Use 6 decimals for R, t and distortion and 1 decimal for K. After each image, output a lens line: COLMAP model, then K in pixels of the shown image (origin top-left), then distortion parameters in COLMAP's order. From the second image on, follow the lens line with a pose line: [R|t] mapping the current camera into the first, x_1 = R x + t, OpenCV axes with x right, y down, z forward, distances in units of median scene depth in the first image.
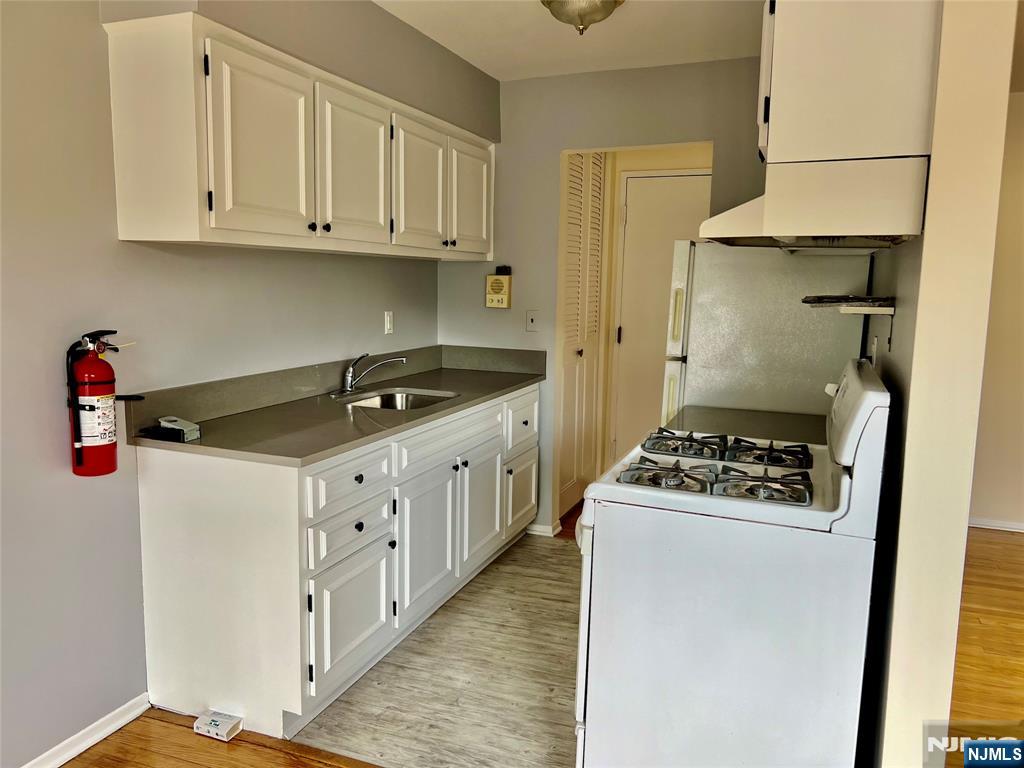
lens RADIAL K [[764.8, 0, 512.0], [0, 764.8, 384.0], [0, 0, 1]] dist [0.007953, -0.000101]
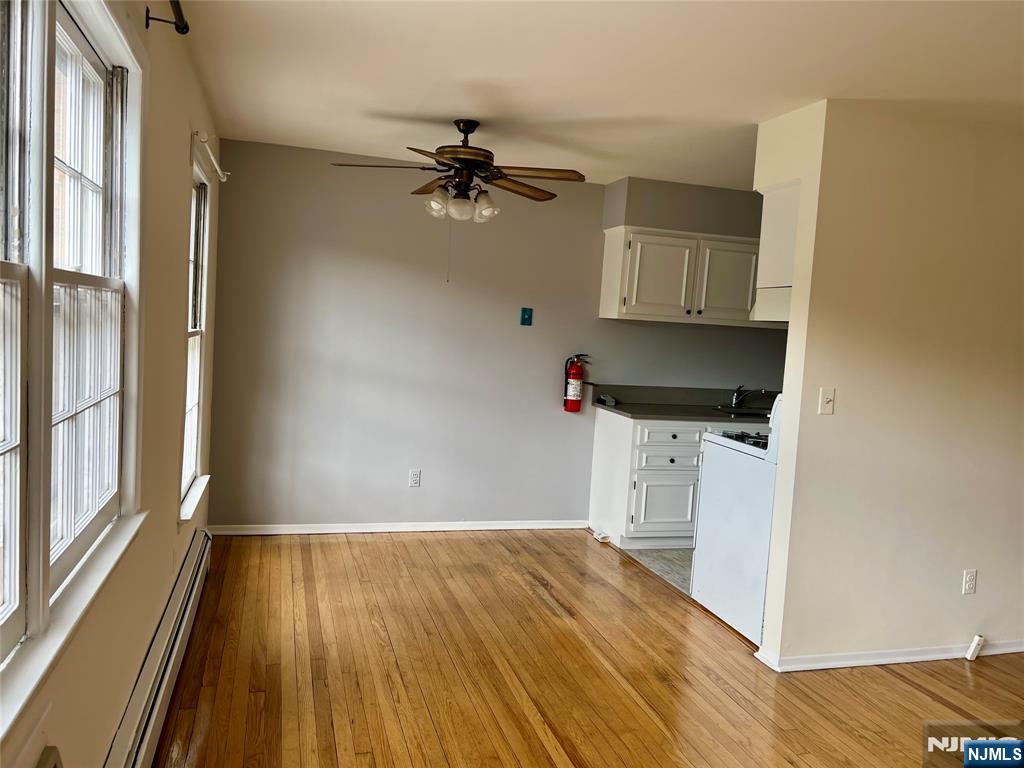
lens RADIAL K [[764.8, 0, 512.0], [0, 764.8, 384.0], [0, 0, 1]] dist [0.007953, -0.000101]
pose [[0.612057, 0.084741, -0.786260, 1.167163], [-0.158394, 0.987231, -0.016899, 0.094452], [0.774789, 0.134882, 0.617665, -0.618972]]
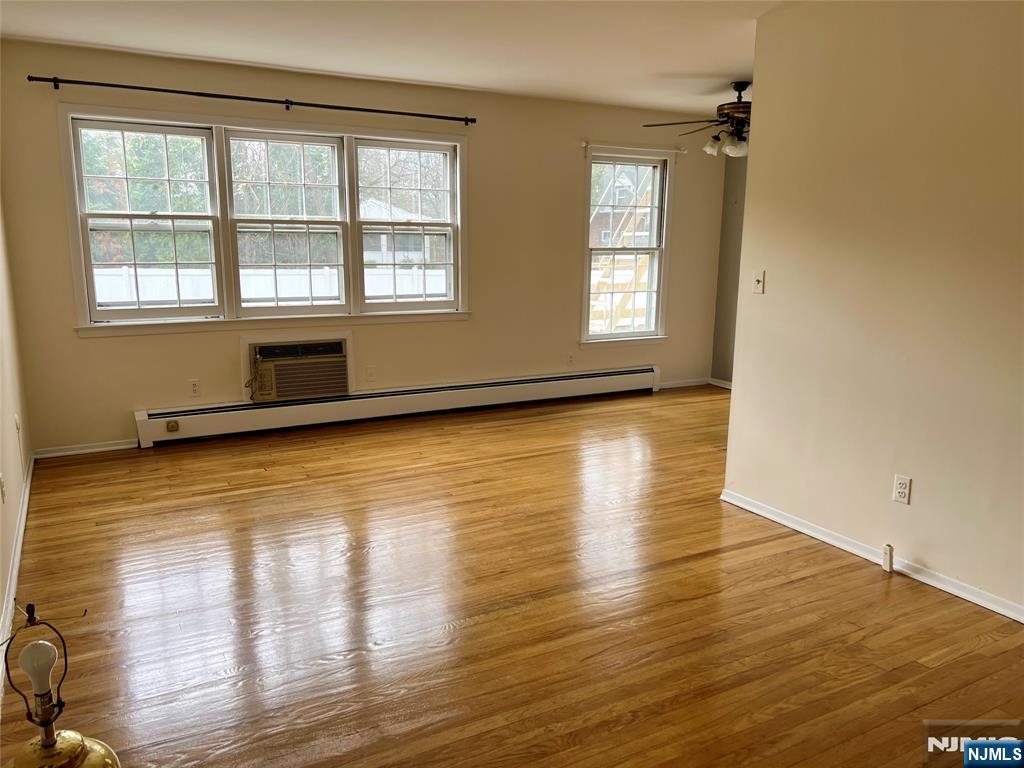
lens RADIAL K [[764.8, 0, 512.0], [0, 764.8, 384.0], [0, 0, 1]] dist [0.007953, -0.000101]
pose [[-0.631021, 0.133713, -0.764155, 2.701605], [-0.116986, 0.957367, 0.264126, -0.340783], [0.766894, 0.256064, -0.588476, 2.816347]]
